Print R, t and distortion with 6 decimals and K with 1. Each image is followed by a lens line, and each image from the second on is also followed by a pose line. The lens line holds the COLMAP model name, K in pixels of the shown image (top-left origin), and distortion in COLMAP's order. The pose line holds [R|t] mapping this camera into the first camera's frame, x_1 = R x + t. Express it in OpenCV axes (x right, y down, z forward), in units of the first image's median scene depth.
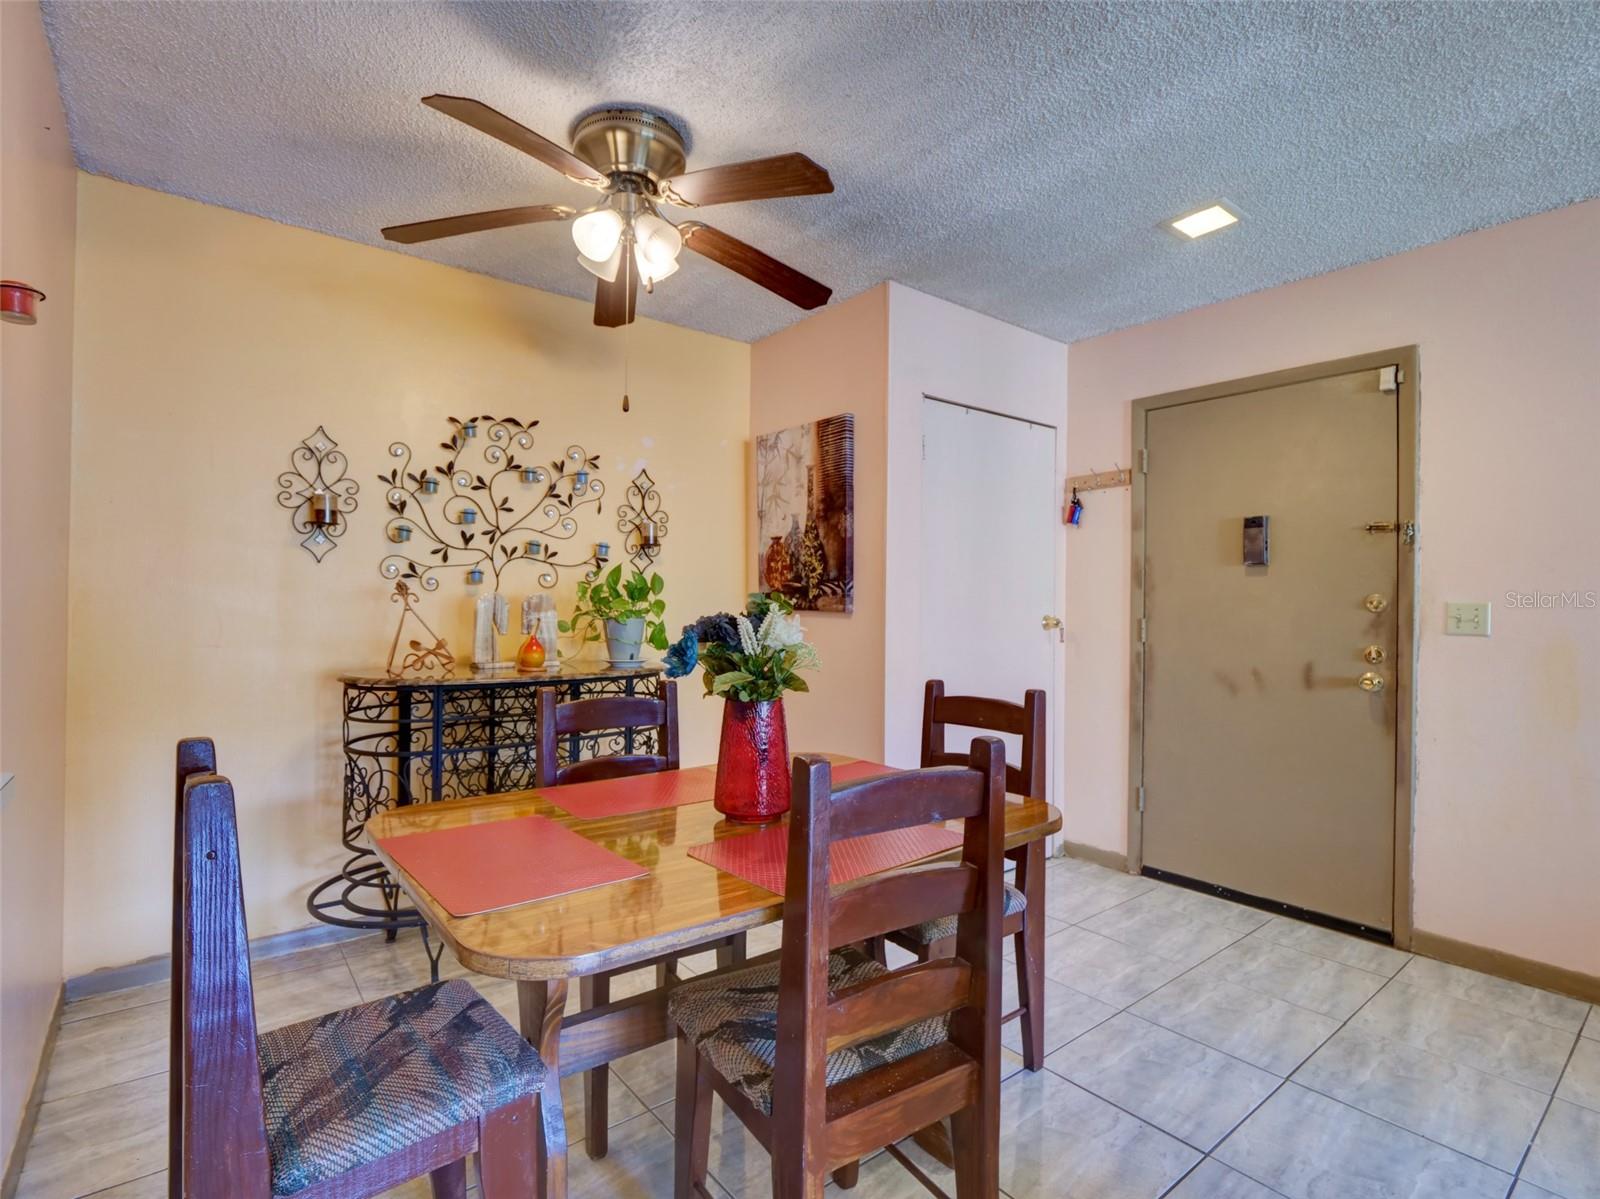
lens RADIAL K [[788.6, 0, 797.4], [0, 788.6, 602.0], [0, 0, 1]] dist [-0.002551, -0.003695]
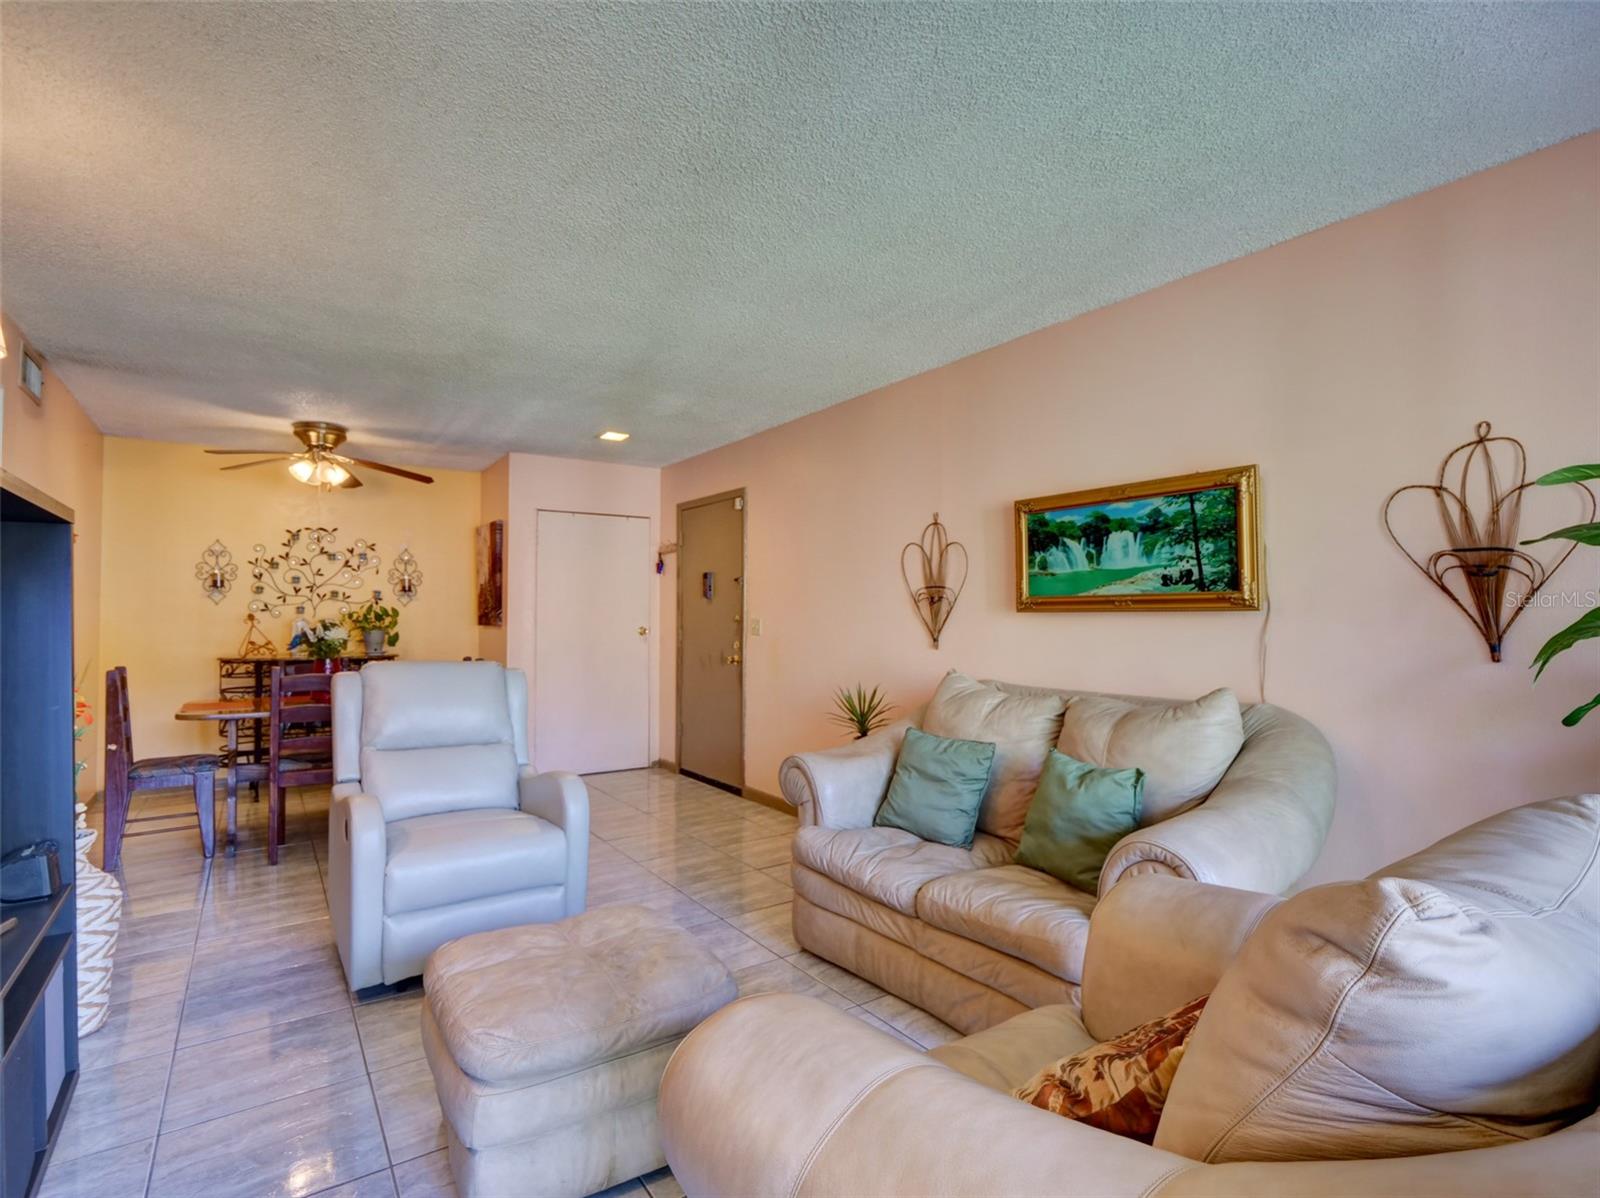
lens RADIAL K [[788.6, 0, 797.2], [0, 788.6, 593.2], [0, 0, 1]] dist [-0.002551, -0.003695]
pose [[0.997317, -0.012989, -0.072048, 0.944717], [0.010967, 0.999537, -0.028392, -0.004129], [0.072383, 0.027526, 0.996997, -0.848365]]
